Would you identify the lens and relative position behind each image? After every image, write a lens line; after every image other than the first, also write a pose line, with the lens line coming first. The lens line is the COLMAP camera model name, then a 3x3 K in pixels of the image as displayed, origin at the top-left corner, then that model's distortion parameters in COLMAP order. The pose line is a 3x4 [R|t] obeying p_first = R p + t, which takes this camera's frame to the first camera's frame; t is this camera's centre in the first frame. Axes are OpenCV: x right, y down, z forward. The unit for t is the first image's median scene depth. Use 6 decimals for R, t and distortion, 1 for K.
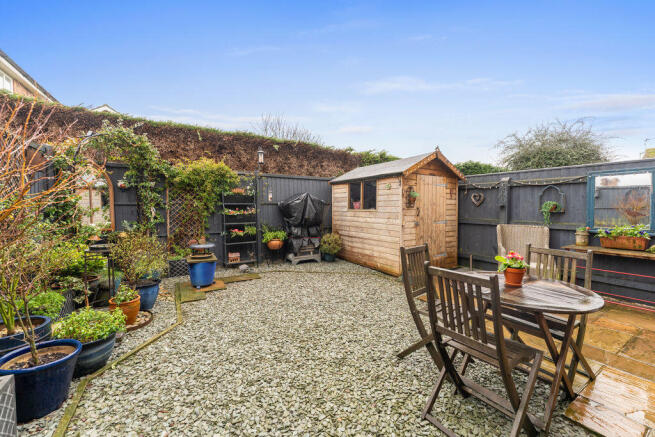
lens RADIAL K [[263.9, 0, 326.3], [0, 263.9, 213.4], [0, 0, 1]] dist [0.005172, -0.000382]
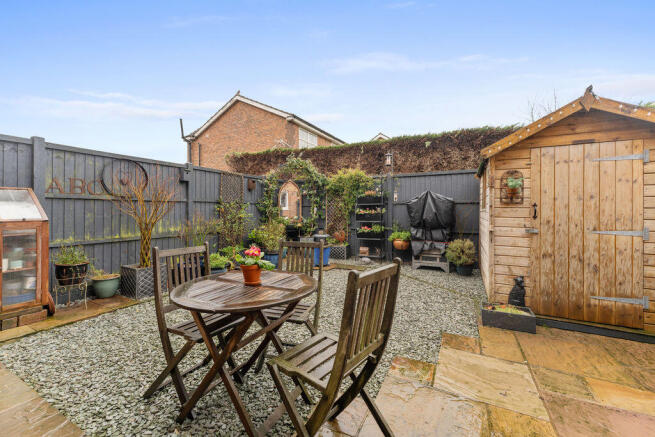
lens RADIAL K [[263.9, 0, 325.1], [0, 263.9, 212.8], [0, 0, 1]] dist [0.005172, -0.000382]
pose [[0.515255, 0.007877, -0.857001, 0.609338], [-0.022057, 0.999748, -0.004073, 0.010287], [0.856753, 0.021002, 0.515299, 0.291425]]
